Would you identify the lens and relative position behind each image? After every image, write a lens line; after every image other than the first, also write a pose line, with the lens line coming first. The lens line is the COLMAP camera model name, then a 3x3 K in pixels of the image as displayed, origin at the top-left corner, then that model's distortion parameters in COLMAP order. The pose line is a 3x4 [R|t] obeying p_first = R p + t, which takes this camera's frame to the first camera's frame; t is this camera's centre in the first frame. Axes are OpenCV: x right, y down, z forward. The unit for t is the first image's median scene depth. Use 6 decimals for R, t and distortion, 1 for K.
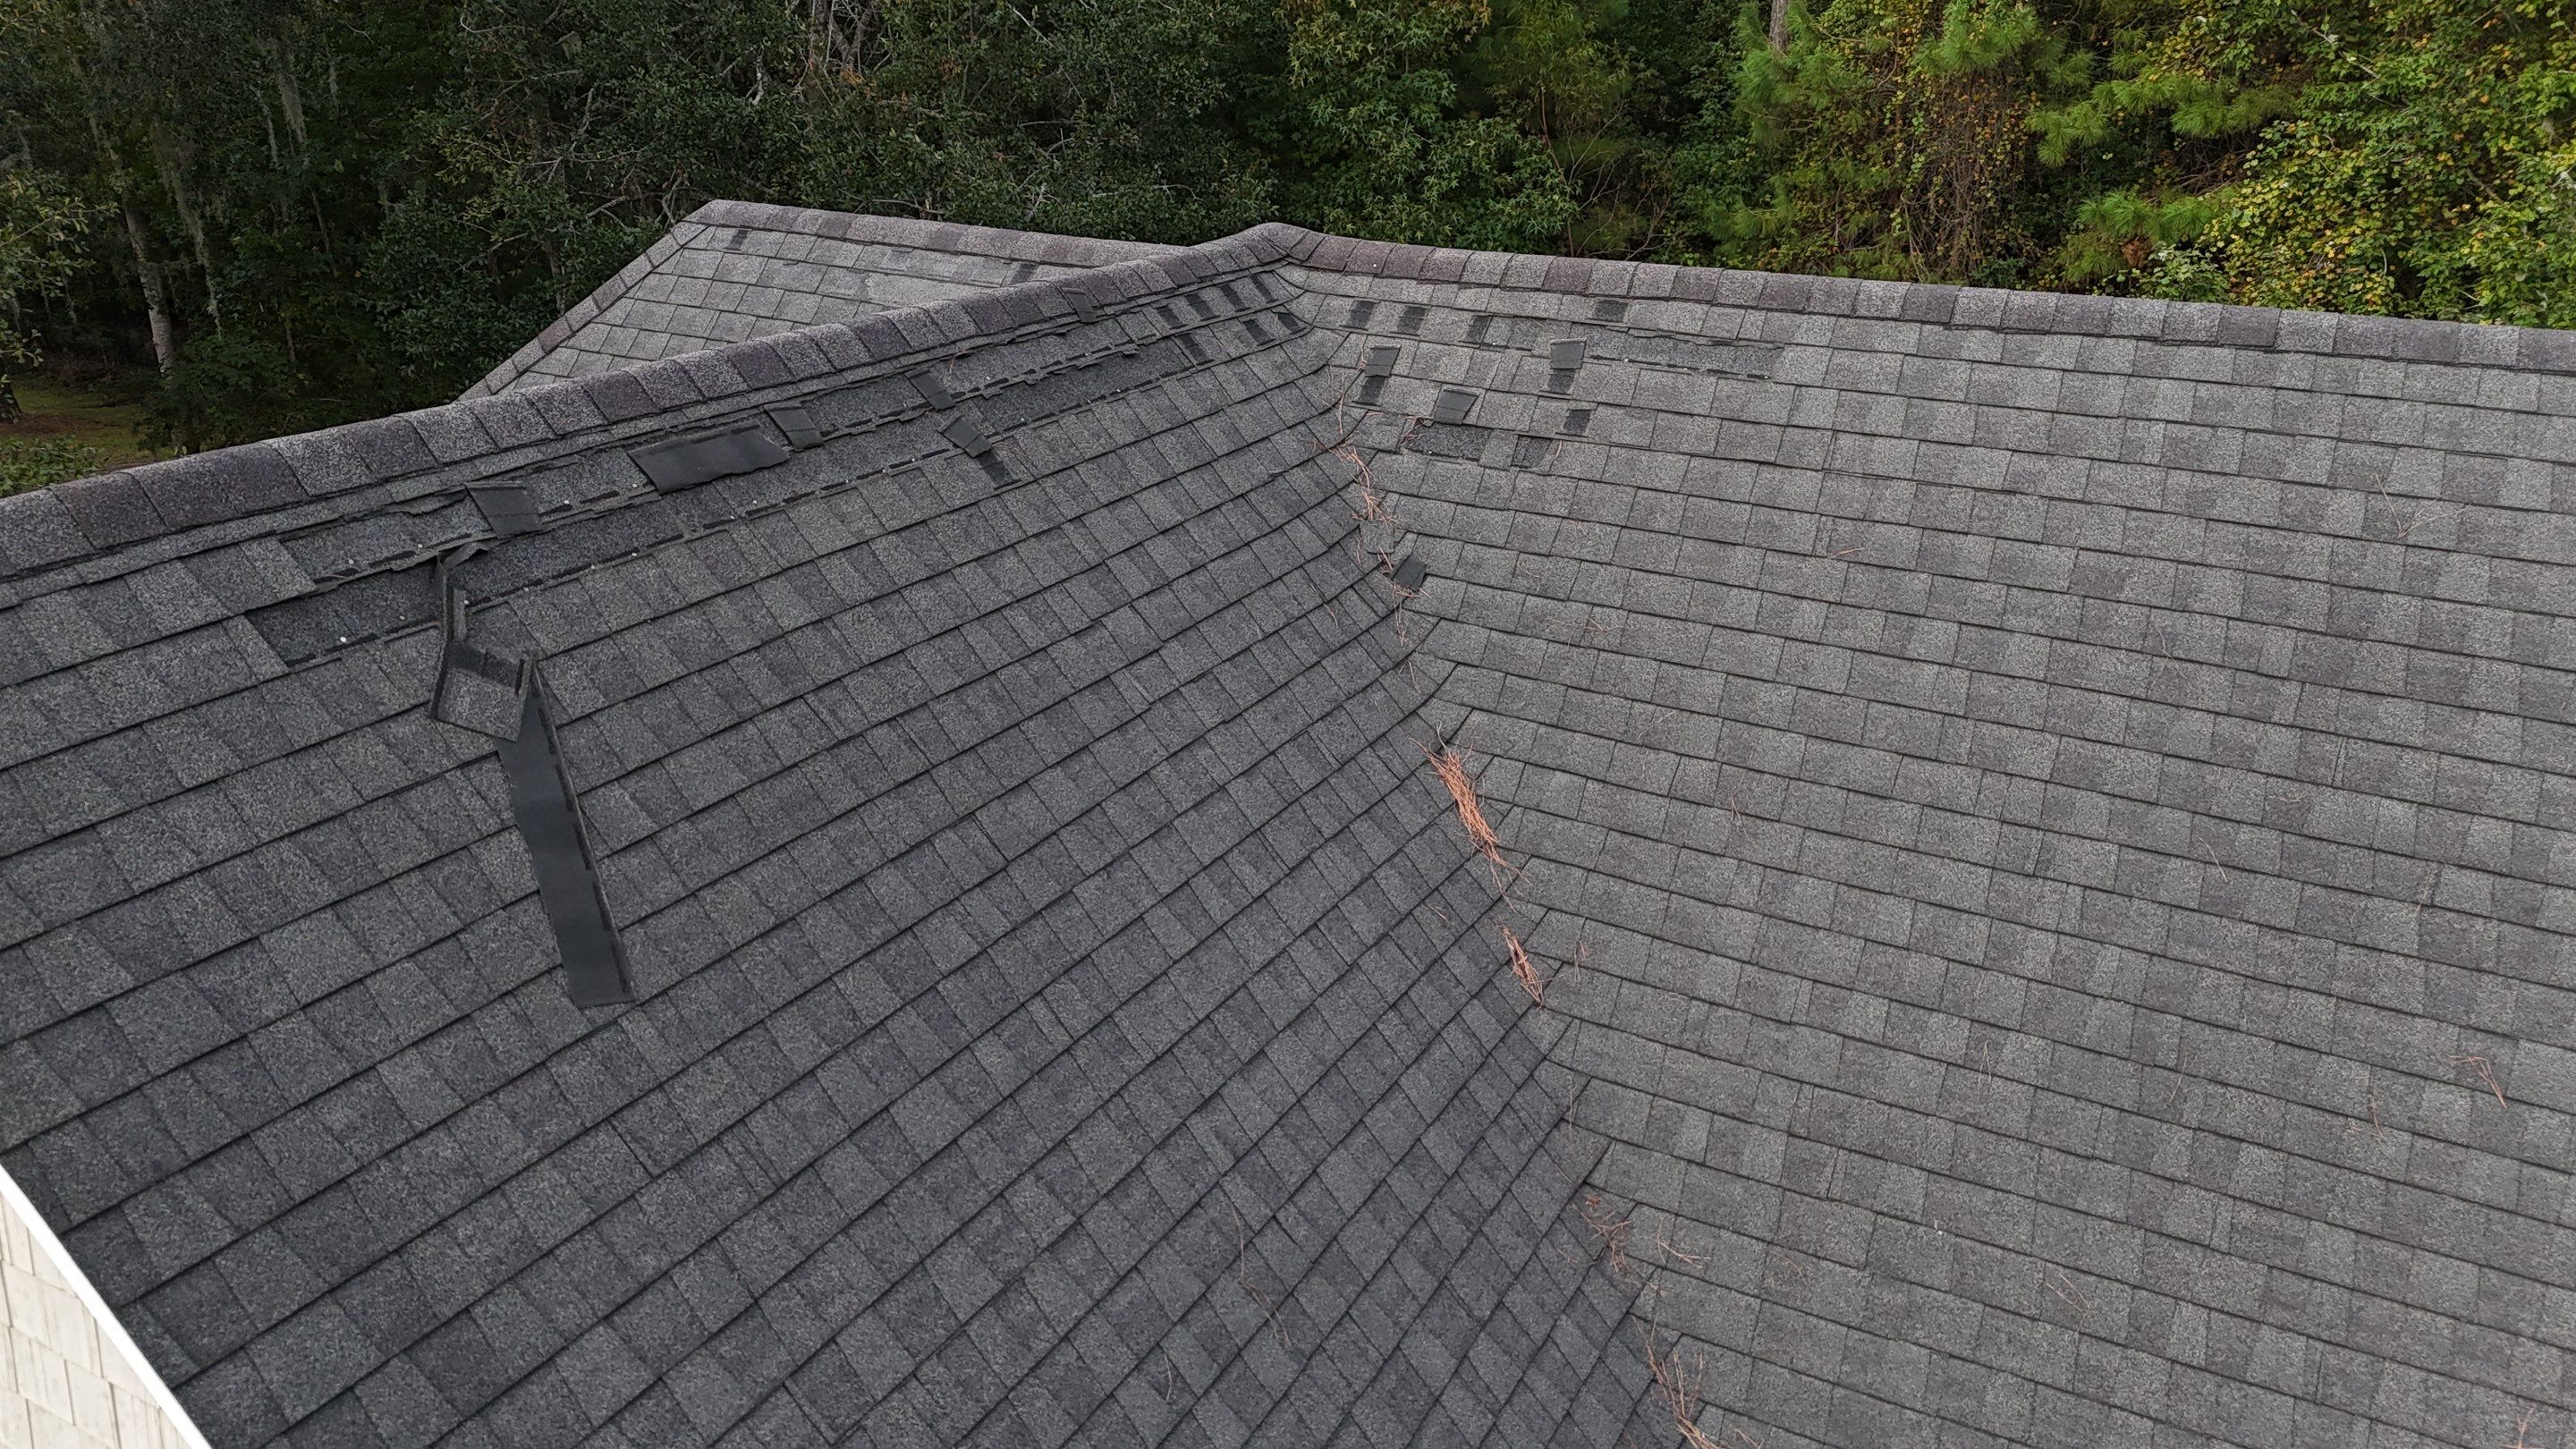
lens RADIAL K [[1887.9, 0, 1282.2], [0, 1887.9, 730.4], [0, 0, 1]] dist [0.170262, -0.424397]
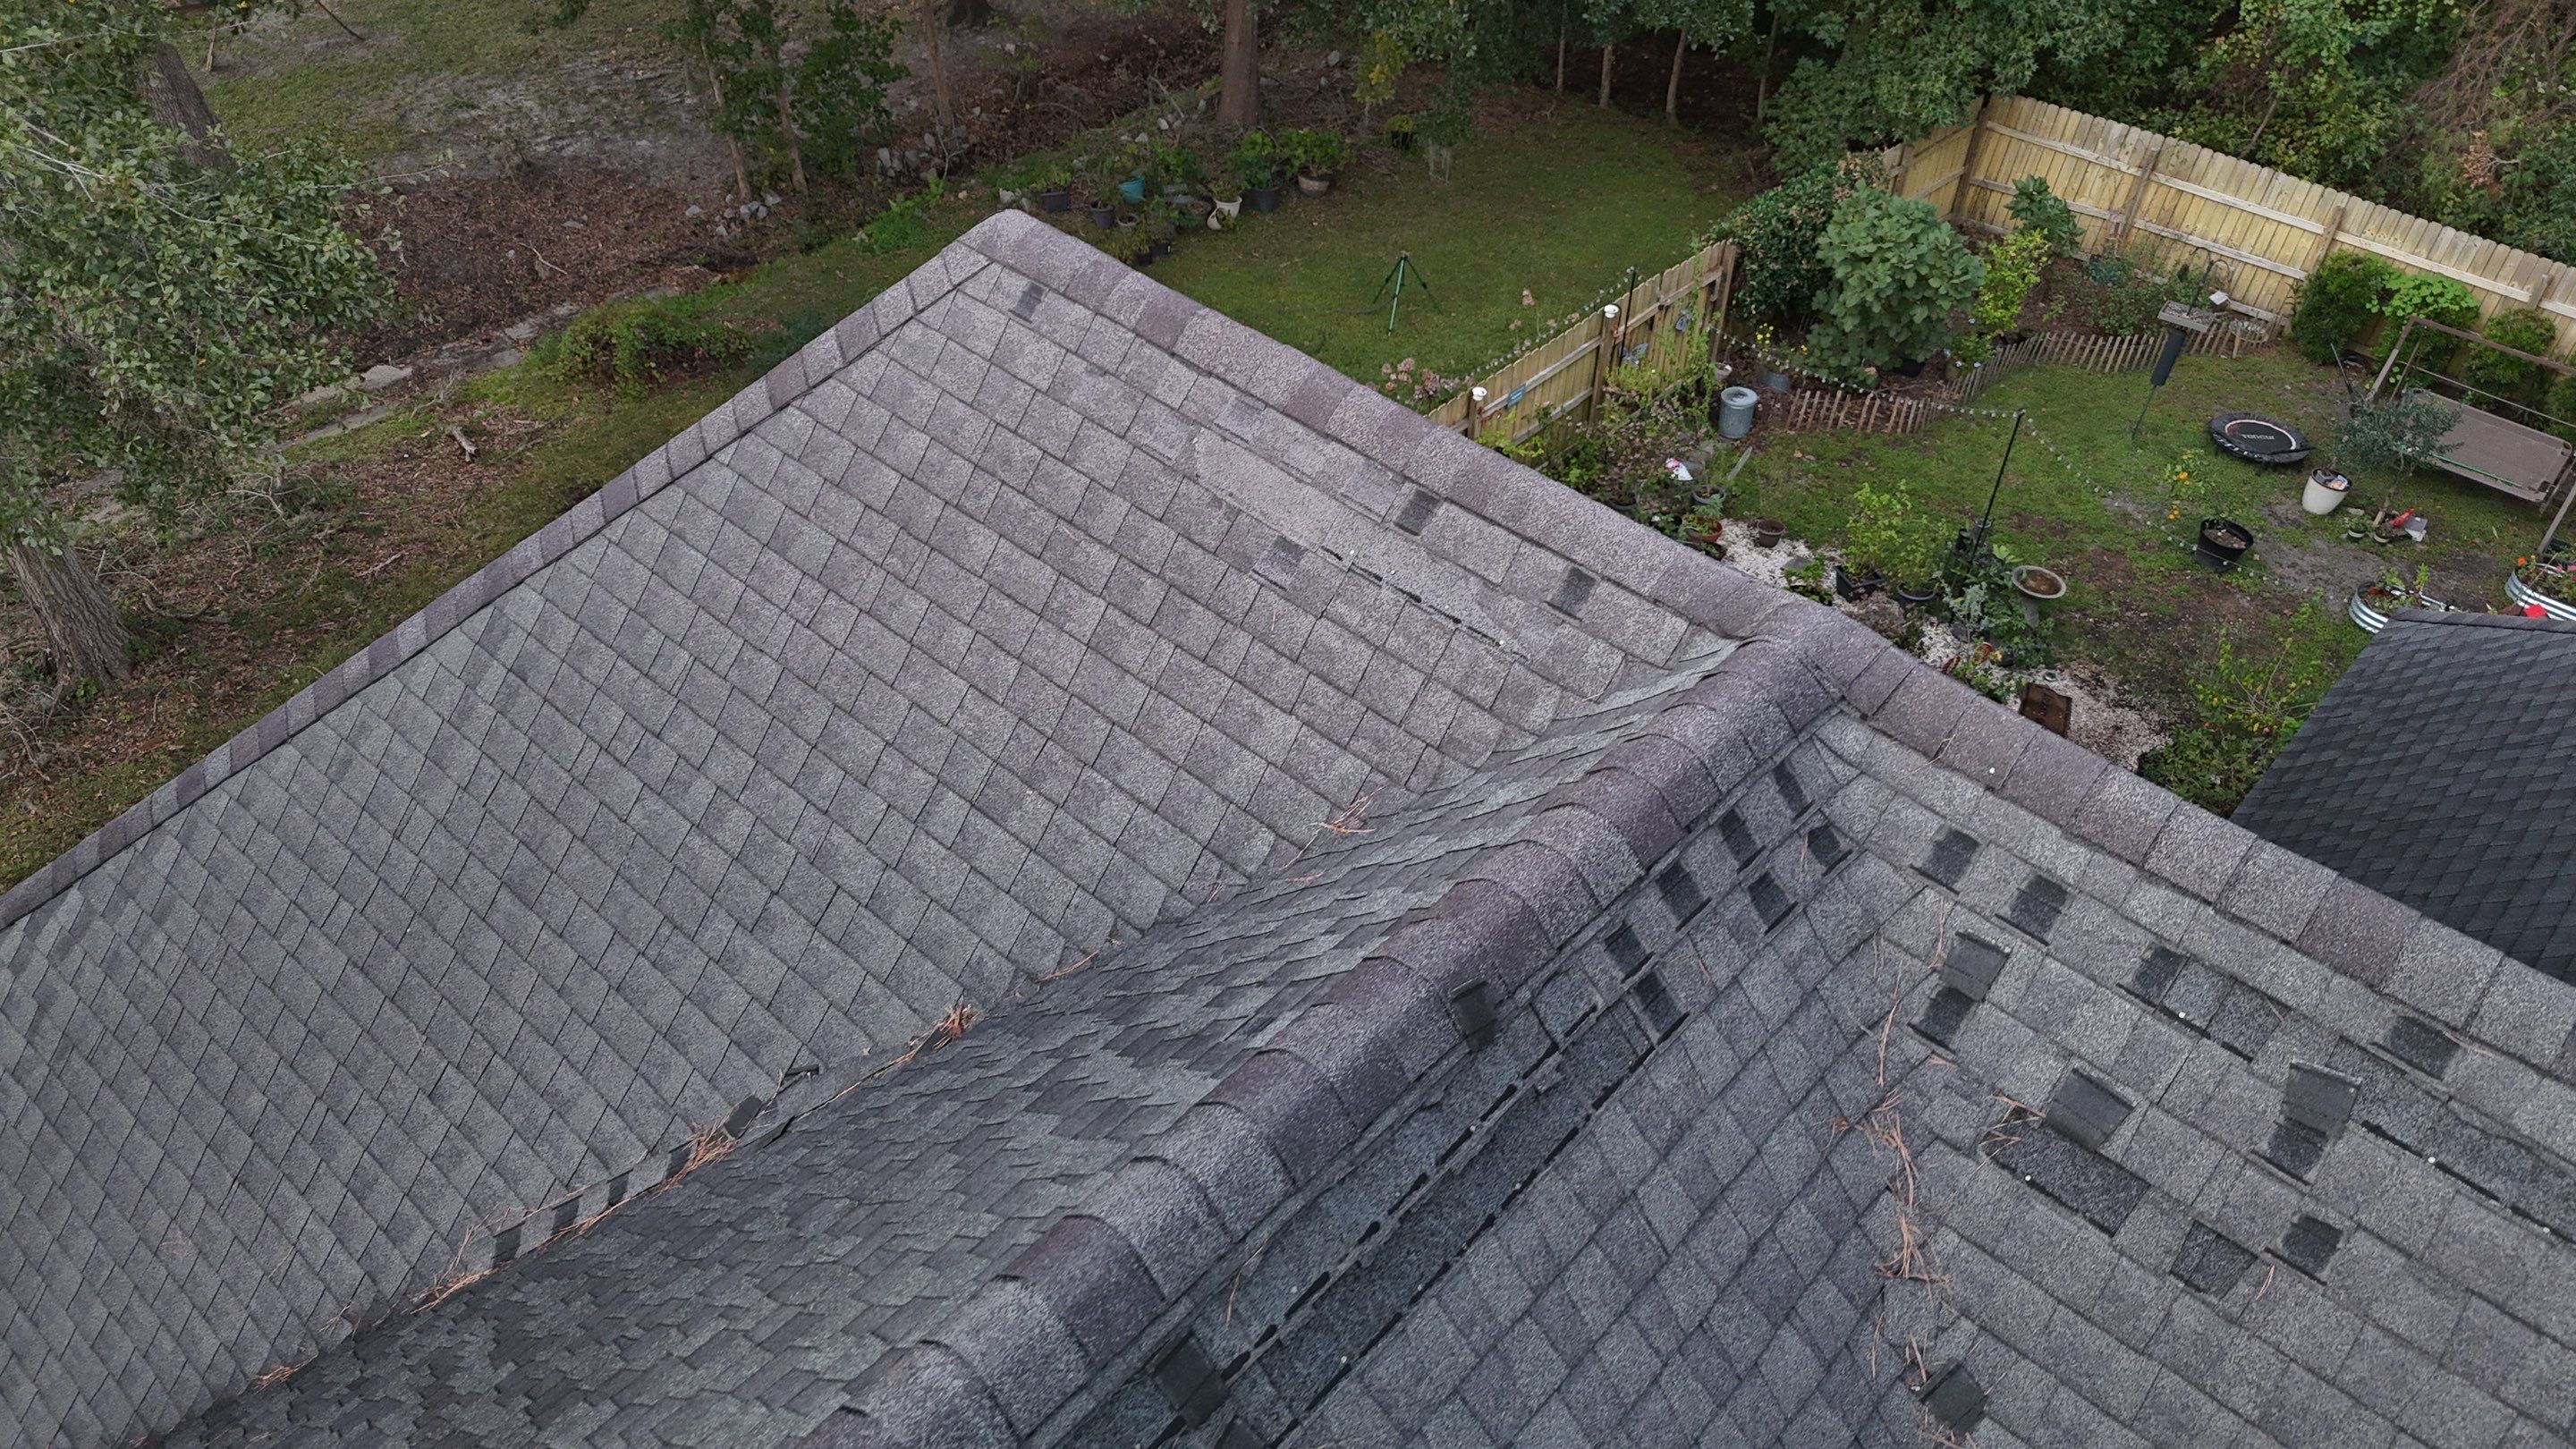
lens RADIAL K [[1896.5, 0, 1282.6], [0, 1896.5, 726.1], [0, 0, 1]] dist [0.081335, -0.076208]
pose [[0.974177, 0.160535, -0.158768, -0.074019], [-0.099392, 0.936294, 0.336859, -0.436577], [0.202732, -0.312380, 0.928073, 0.406650]]
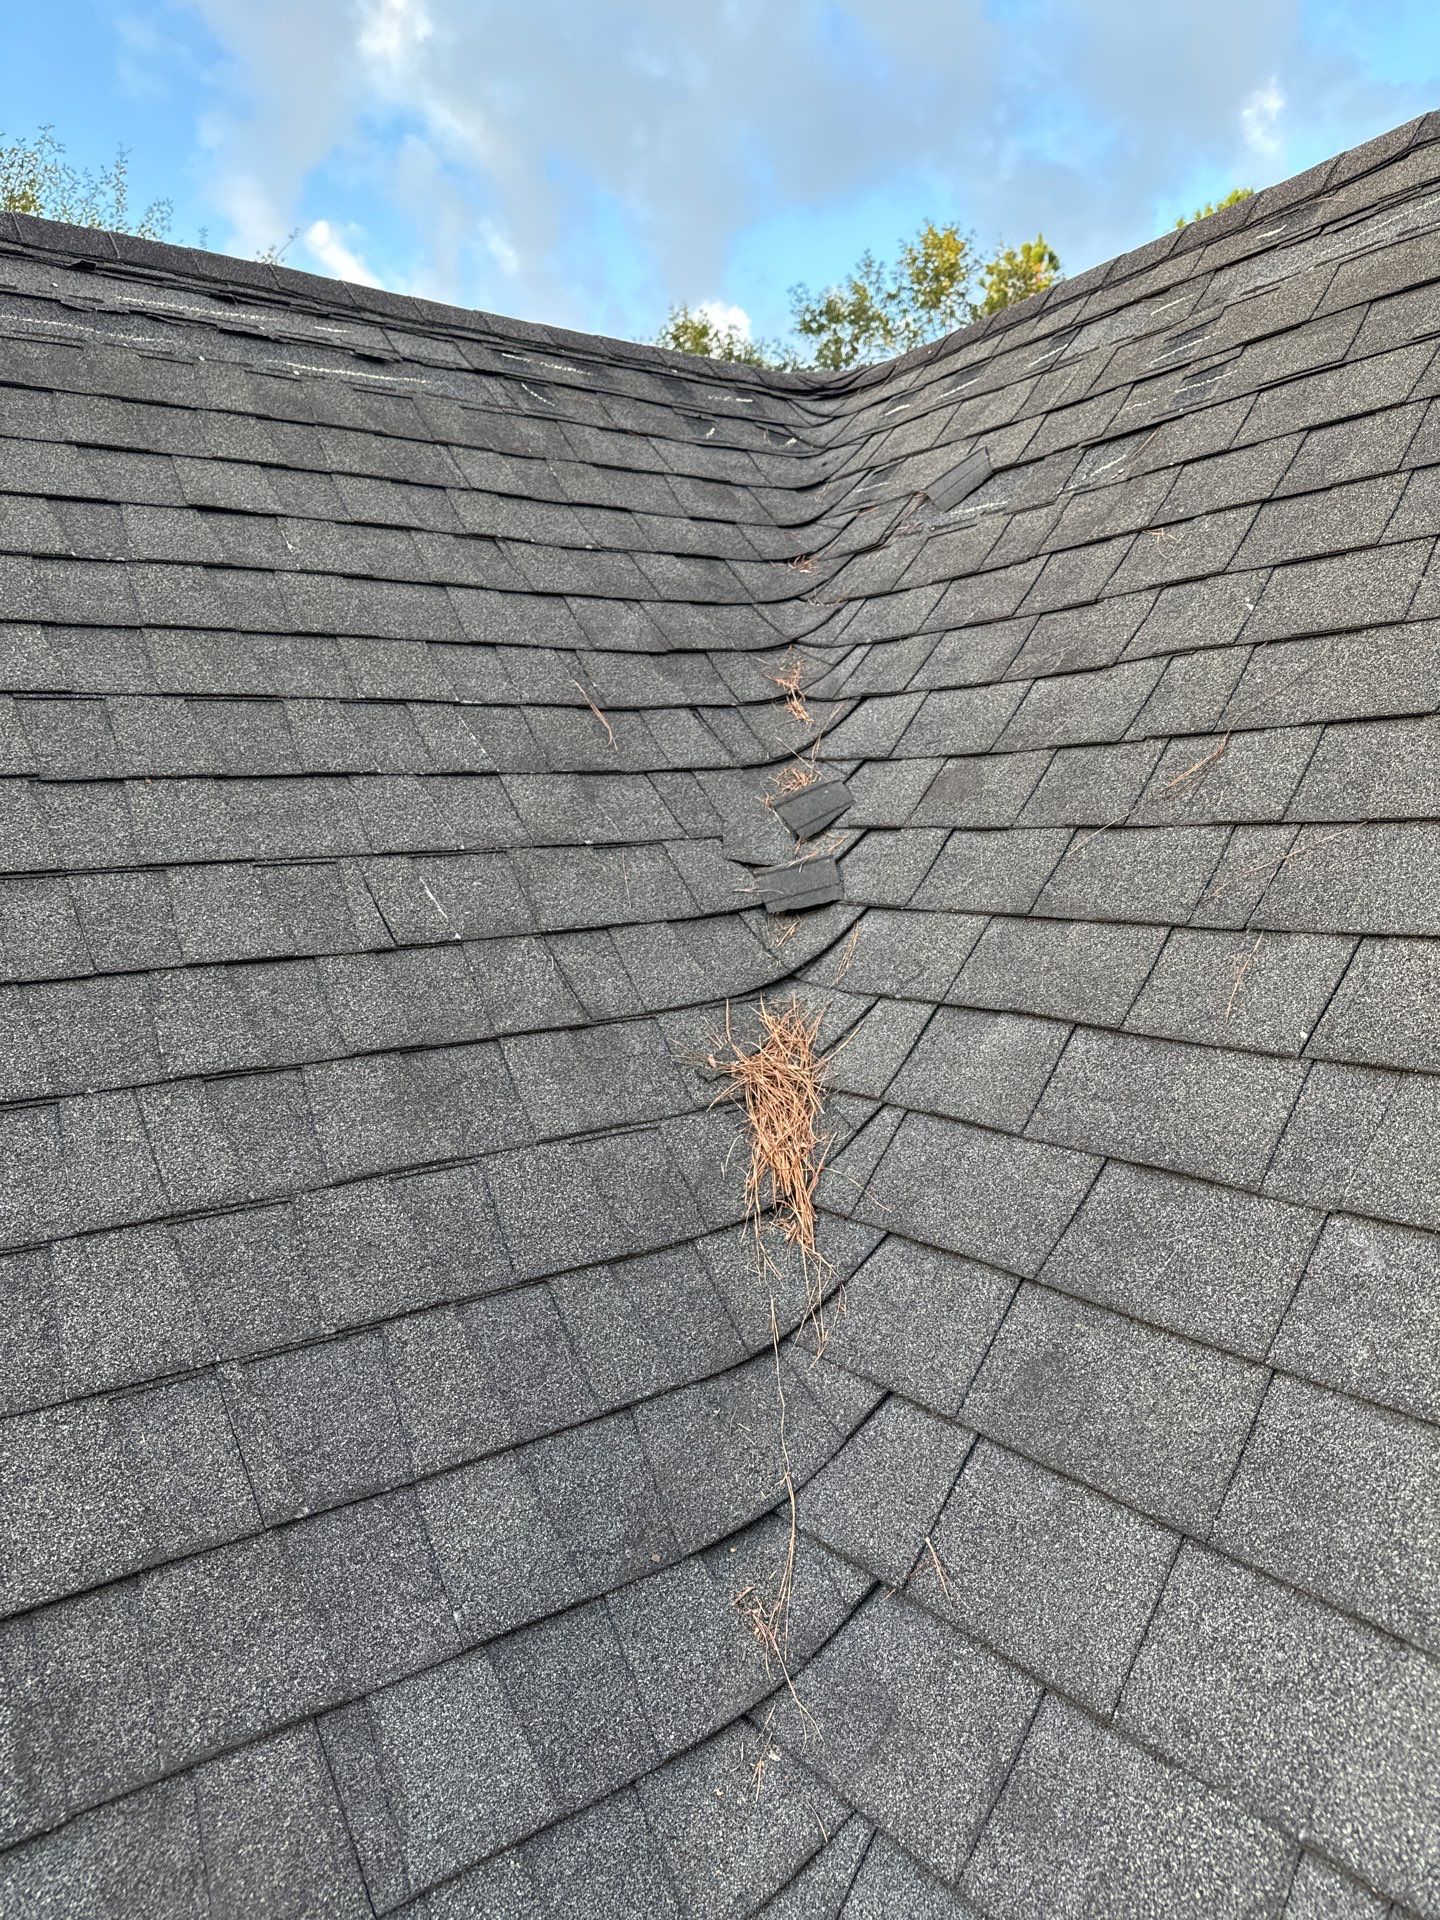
lens RADIAL K [[1385.0, 0, 720.0], [0, 1385.0, 960.0], [0, 0, 1]] dist [0.010295, -0.023132]
pose [[0.914413, 0.000020, -0.404783, 0.171520], [-0.111388, 0.961405, -0.251580, 0.070608], [0.389156, 0.275136, 0.879123, 0.633383]]
